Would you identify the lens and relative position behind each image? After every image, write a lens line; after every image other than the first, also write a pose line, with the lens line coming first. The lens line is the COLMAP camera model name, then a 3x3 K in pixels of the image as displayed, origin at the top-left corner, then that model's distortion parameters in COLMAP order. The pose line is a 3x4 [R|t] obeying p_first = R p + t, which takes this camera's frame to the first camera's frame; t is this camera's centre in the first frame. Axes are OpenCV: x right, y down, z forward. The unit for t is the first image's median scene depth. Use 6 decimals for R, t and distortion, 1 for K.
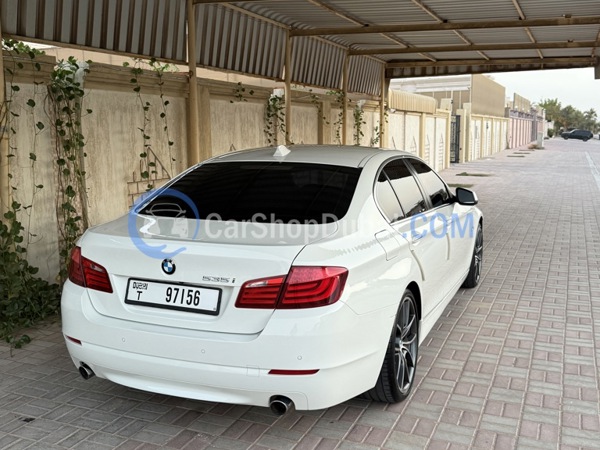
lens RADIAL K [[660.6, 0, 299.6], [0, 660.6, 223.8], [0, 0, 1]] dist [-0.034131, 0.000000]
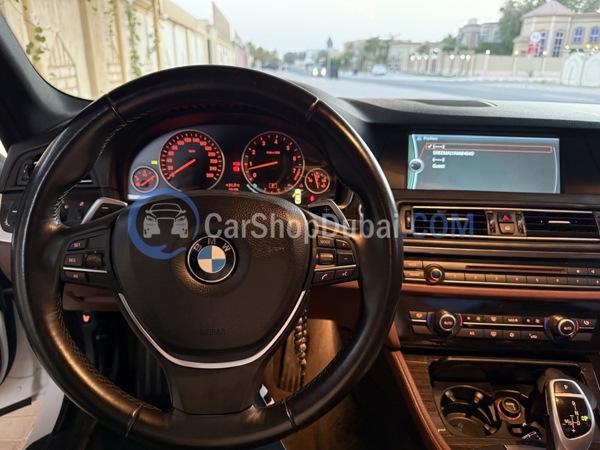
lens RADIAL K [[418.6, 0, 299.3], [0, 418.6, 224.7], [0, 0, 1]] dist [-0.001527, 0.004487]
pose [[0.877544, -0.135785, 0.459868, -0.001851], [0.029897, 0.972694, 0.230157, -0.020616], [-0.478563, -0.188224, 0.857642, 0.375314]]
